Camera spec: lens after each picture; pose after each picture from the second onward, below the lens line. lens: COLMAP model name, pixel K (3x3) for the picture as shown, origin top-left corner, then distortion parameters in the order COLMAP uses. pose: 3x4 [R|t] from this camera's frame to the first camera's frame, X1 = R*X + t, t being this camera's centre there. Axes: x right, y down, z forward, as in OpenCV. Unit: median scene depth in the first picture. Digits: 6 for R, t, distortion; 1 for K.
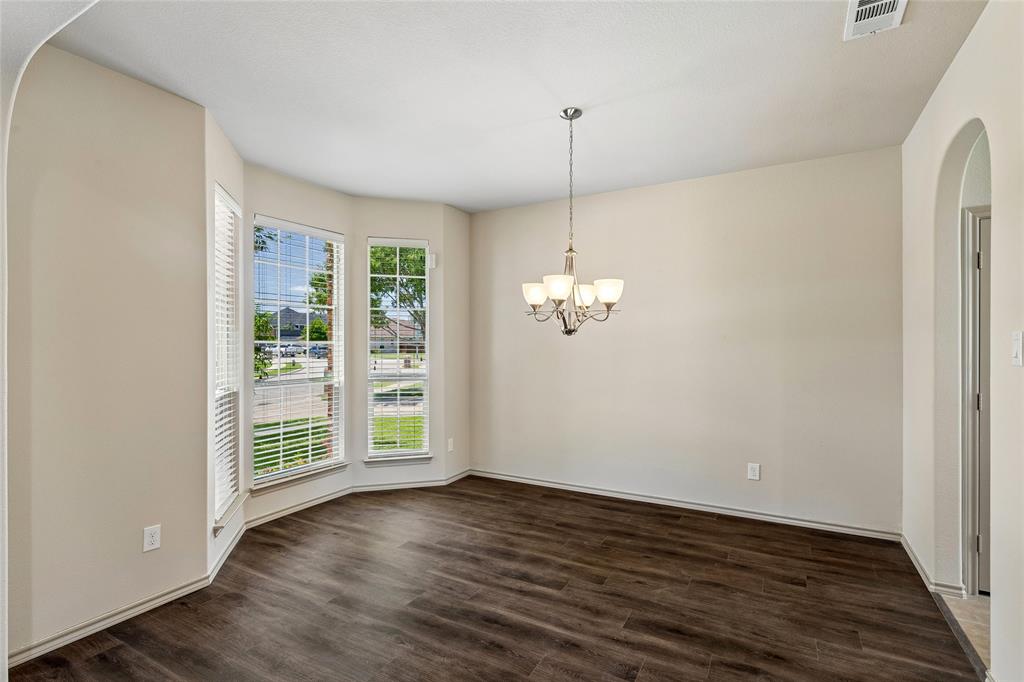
lens RADIAL K [[486.4, 0, 508.0], [0, 486.4, 345.9], [0, 0, 1]] dist [-0.003318, 0.001380]
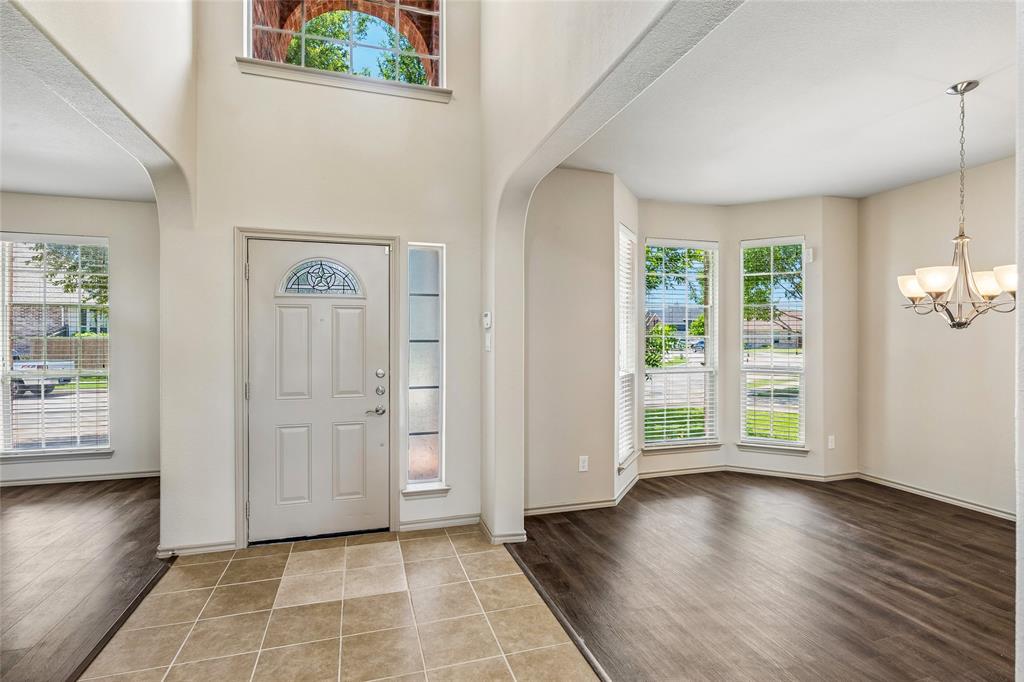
lens RADIAL K [[486.4, 0, 506.9], [0, 486.4, 341.5], [0, 0, 1]] dist [-0.003318, 0.001380]
pose [[0.724494, 0.003828, -0.689270, 0.110062], [-0.002000, 0.999992, 0.003451, 0.000718], [0.689278, -0.001122, 0.724496, -0.204829]]
